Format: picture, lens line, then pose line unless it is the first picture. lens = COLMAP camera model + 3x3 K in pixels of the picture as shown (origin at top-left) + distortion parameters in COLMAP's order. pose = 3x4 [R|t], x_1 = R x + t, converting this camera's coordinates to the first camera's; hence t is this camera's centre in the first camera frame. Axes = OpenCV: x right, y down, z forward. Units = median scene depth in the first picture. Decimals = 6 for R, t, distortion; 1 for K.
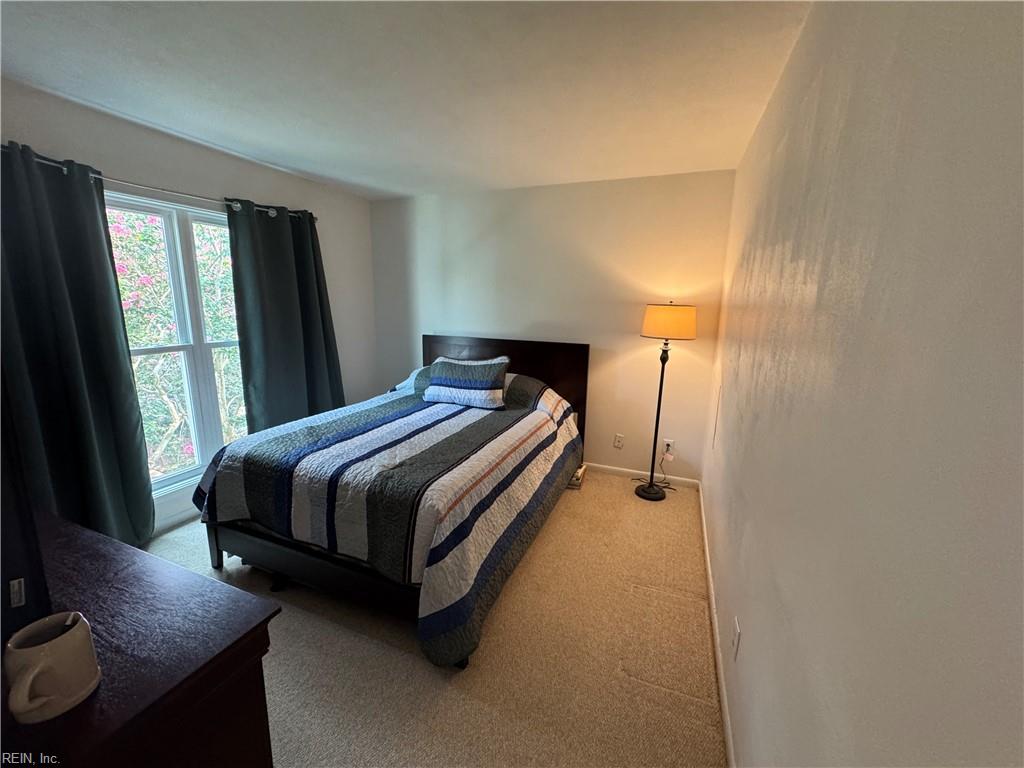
lens RADIAL K [[408.8, 0, 516.1], [0, 408.8, 383.2], [0, 0, 1]] dist [-0.003257, -0.000001]
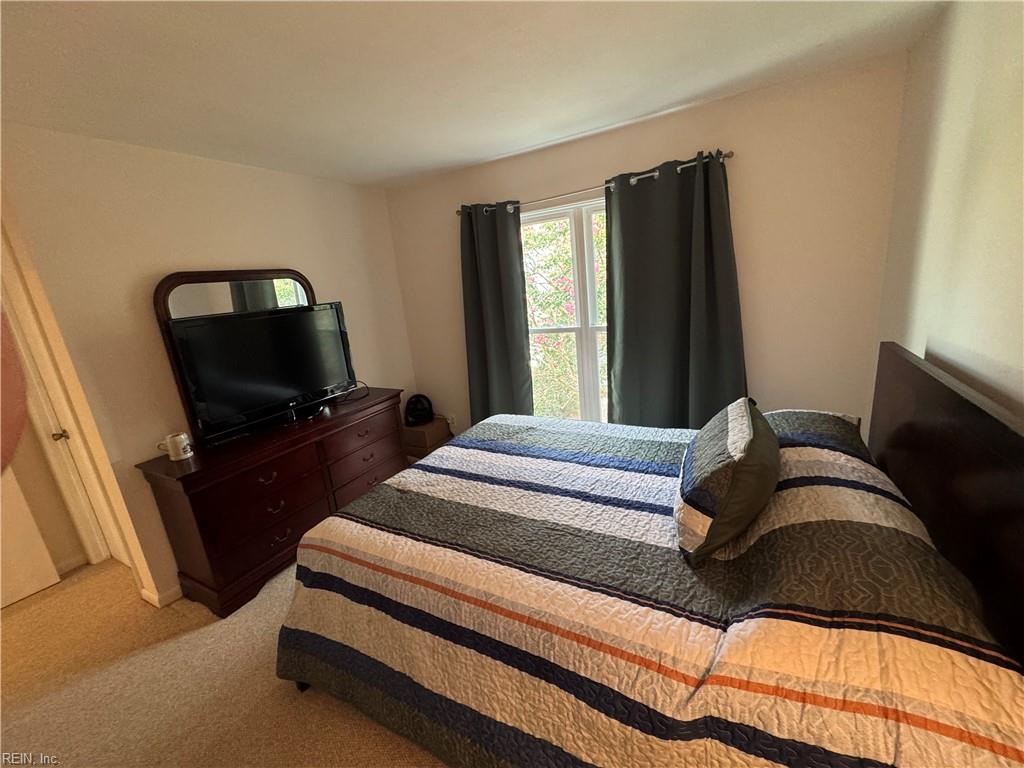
lens RADIAL K [[408.8, 0, 509.4], [0, 408.8, 384.7], [0, 0, 1]] dist [-0.003257, -0.000001]
pose [[-0.127686, 0.241716, -0.961909, 0.408004], [-0.095781, 0.962310, 0.254530, -0.230303], [0.987179, 0.124633, -0.099722, 1.016421]]
